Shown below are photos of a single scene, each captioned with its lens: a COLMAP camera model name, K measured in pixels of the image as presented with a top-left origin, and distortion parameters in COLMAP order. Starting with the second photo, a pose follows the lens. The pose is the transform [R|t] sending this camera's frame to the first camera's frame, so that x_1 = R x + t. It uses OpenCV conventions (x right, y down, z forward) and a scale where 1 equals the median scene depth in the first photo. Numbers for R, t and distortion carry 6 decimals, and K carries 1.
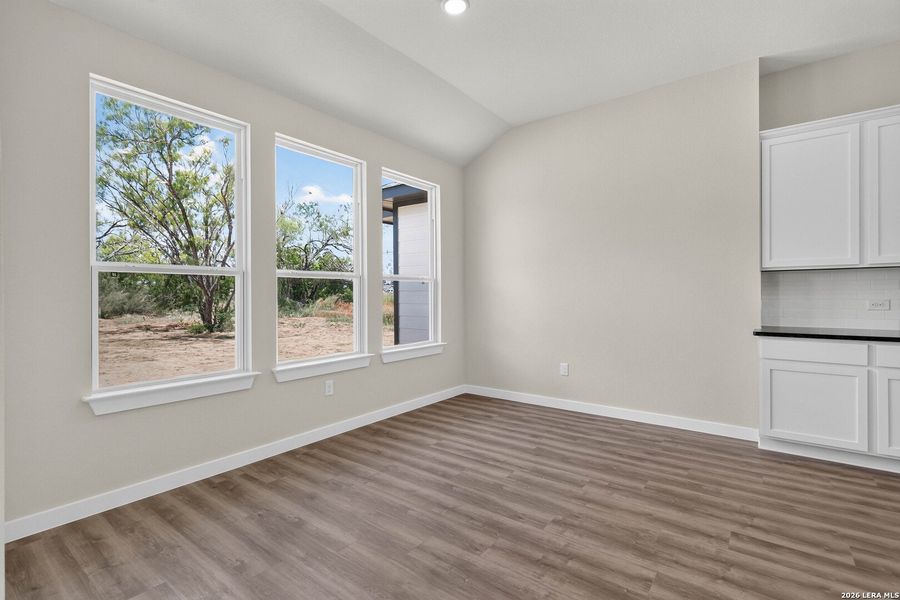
lens RADIAL K [[418.8, 0, 454.7], [0, 418.8, 295.4], [0, 0, 1]] dist [0.000388, 0.000808]
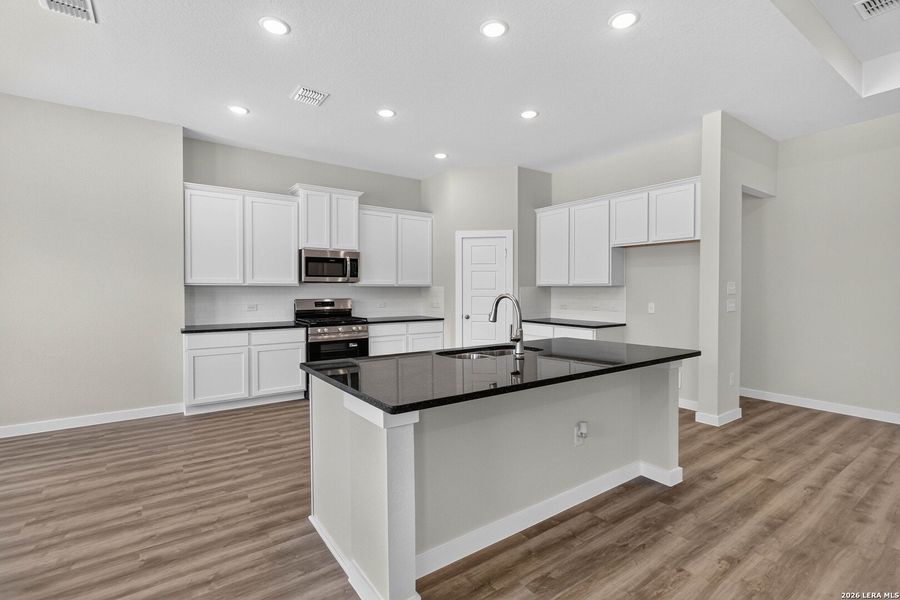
lens RADIAL K [[418.8, 0, 457.7], [0, 418.8, 295.7], [0, 0, 1]] dist [0.000388, 0.000808]
pose [[0.295178, -0.007603, 0.955412, -0.332697], [-0.001730, 0.999962, 0.008492, -0.041871], [-0.955441, -0.004159, 0.295154, -0.266094]]
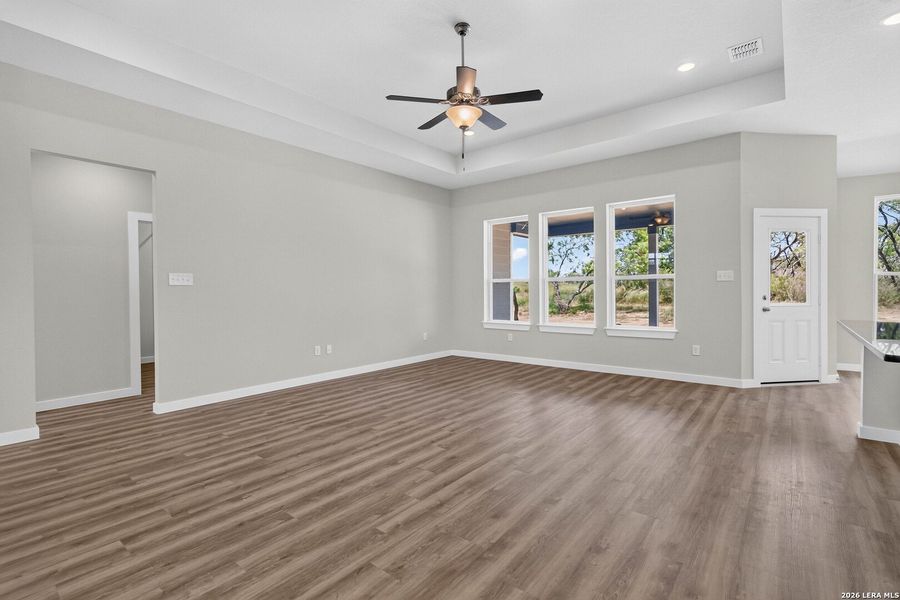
lens RADIAL K [[418.8, 0, 456.3], [0, 418.8, 293.3], [0, 0, 1]] dist [0.000388, 0.000808]
pose [[-0.027828, 0.013414, -0.999523, 1.290675], [0.008766, 0.999875, 0.013174, -0.008848], [0.999574, -0.008395, -0.027942, -1.071943]]
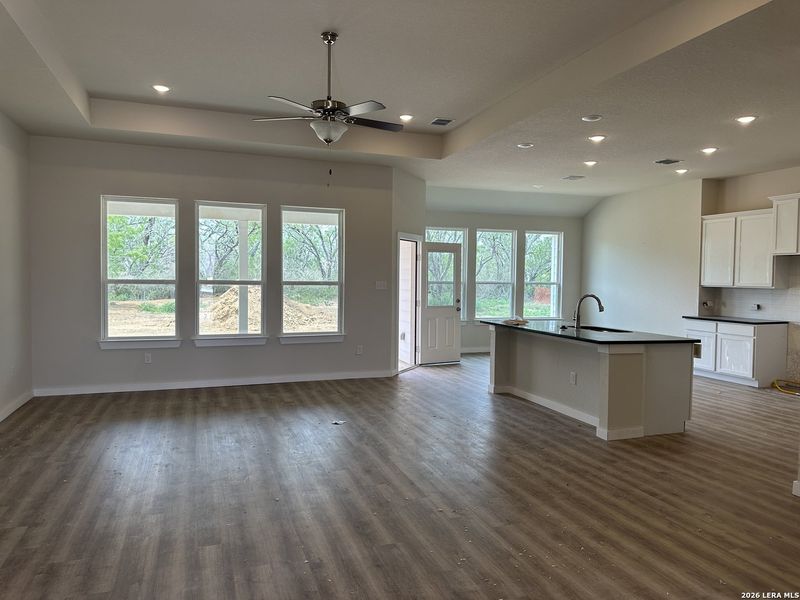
lens RADIAL K [[568.5, 0, 402.5], [0, 568.5, 299.4], [0, 0, 1]] dist [0.008987, -0.005895]
pose [[0.836977, 0.040418, -0.545743, 1.131497], [-0.019237, 0.998825, 0.044471, -0.099969], [0.546899, -0.026722, 0.836772, -2.229900]]
